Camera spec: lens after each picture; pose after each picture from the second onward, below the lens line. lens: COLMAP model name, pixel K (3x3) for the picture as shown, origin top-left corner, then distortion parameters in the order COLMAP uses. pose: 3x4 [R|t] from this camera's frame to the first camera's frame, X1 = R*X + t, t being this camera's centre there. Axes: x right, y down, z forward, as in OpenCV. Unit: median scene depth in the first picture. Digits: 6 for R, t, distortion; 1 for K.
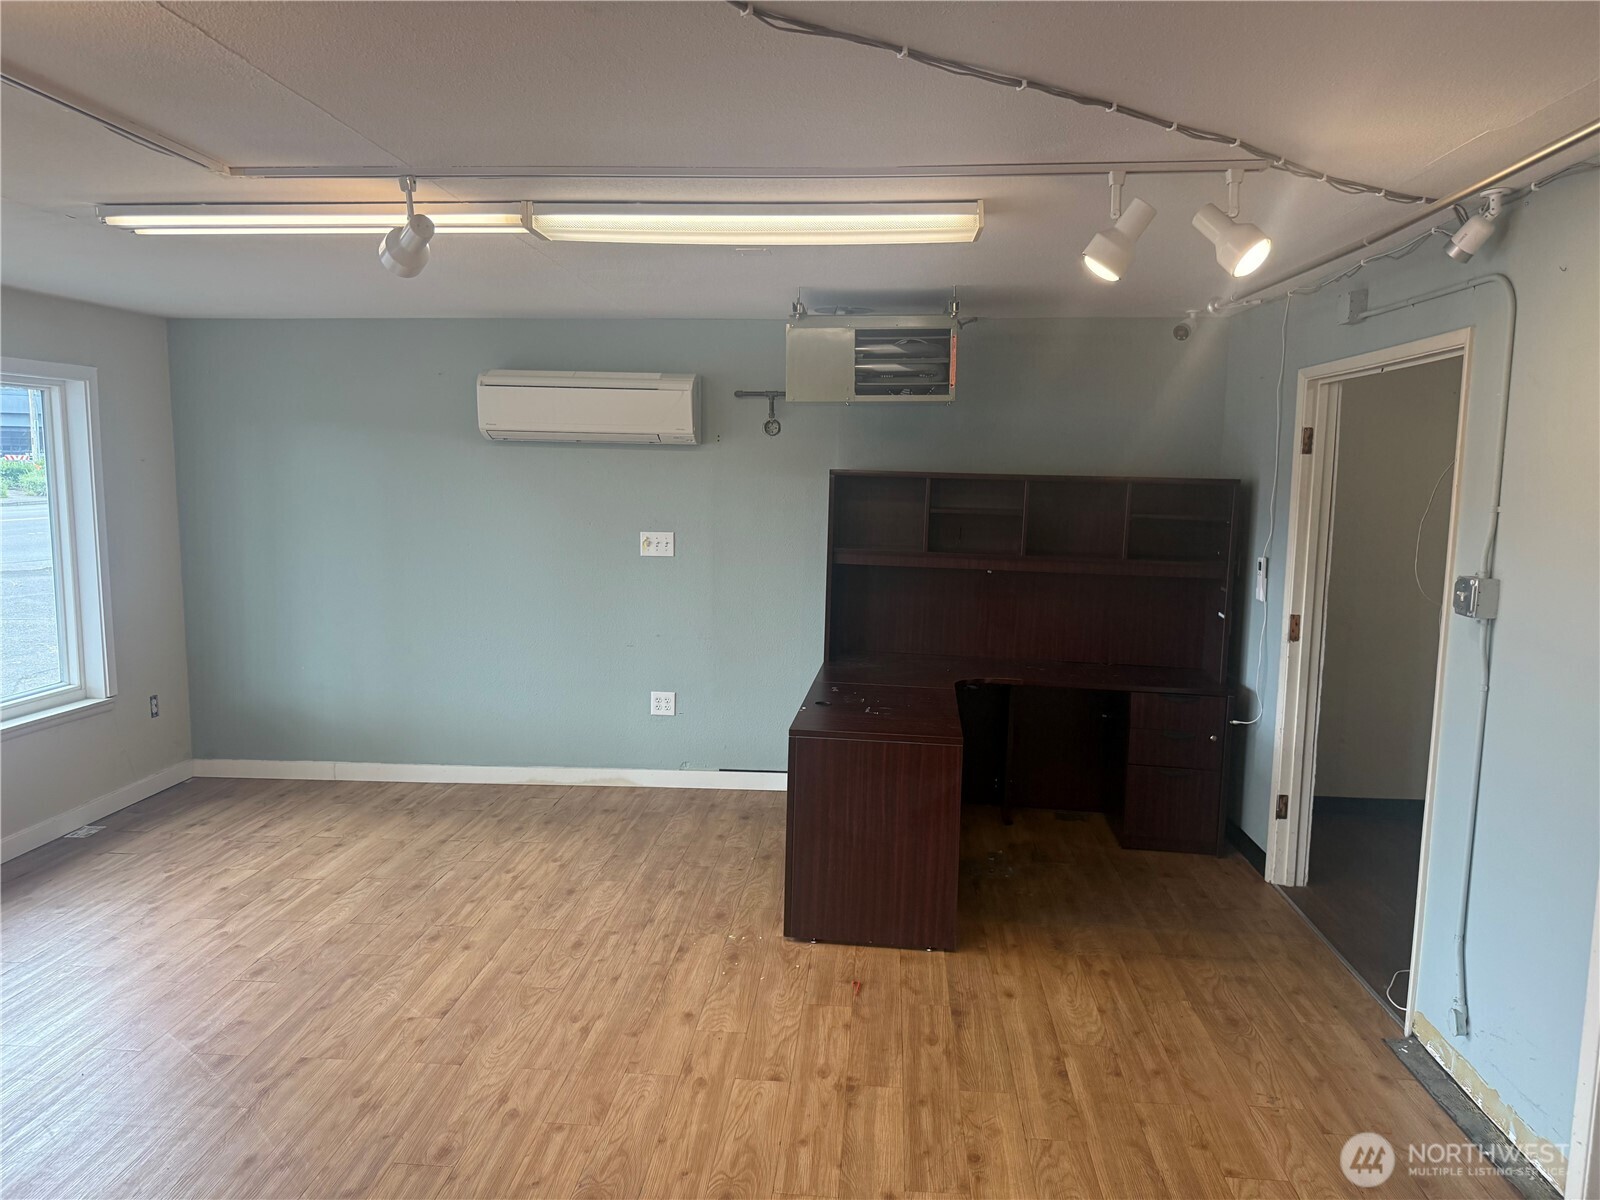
lens RADIAL K [[1157.3, 0, 800.0], [0, 1157.3, 600.0], [0, 0, 1]] dist [0.209176, -0.501928]
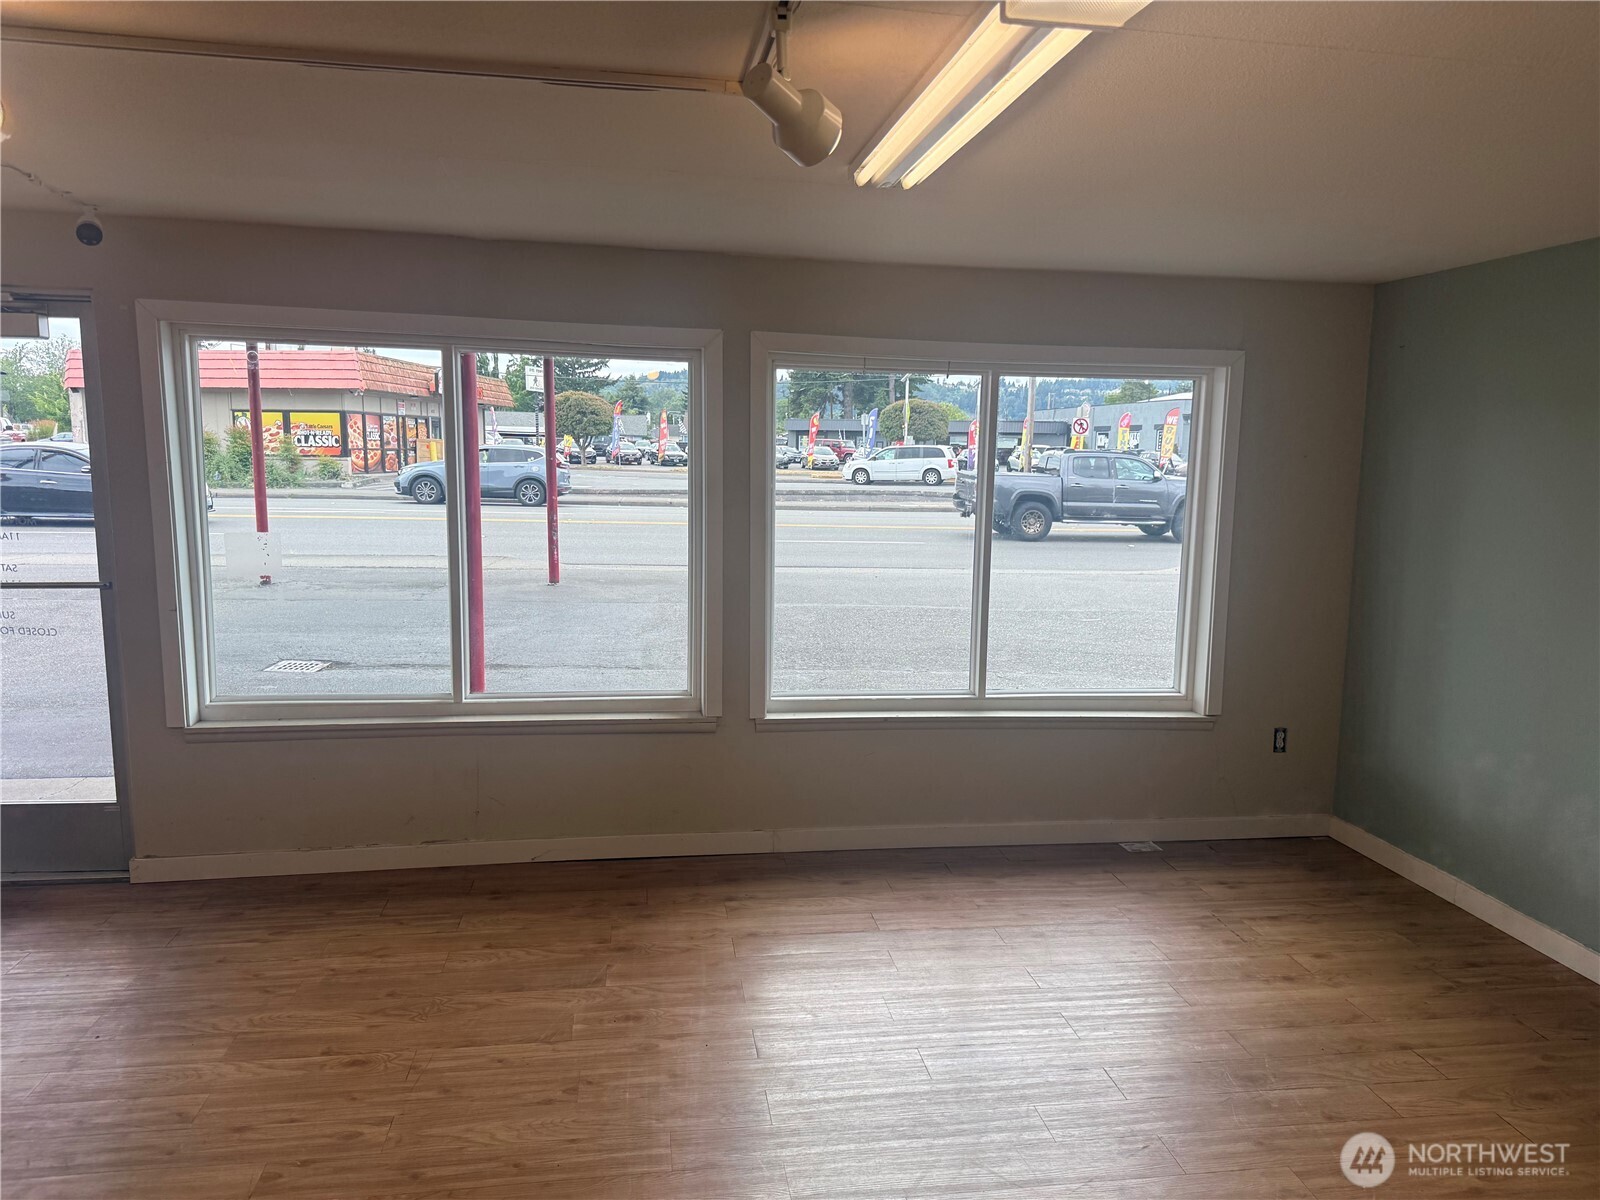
lens RADIAL K [[1148.7, 0, 800.0], [0, 1148.7, 600.0], [0, 0, 1]] dist [-0.003501, -0.001826]
pose [[0.224473, 0.131207, -0.965607, 0.186870], [-0.136374, 0.985373, 0.102190, -0.052821], [0.964891, 0.108744, 0.239082, 0.471794]]
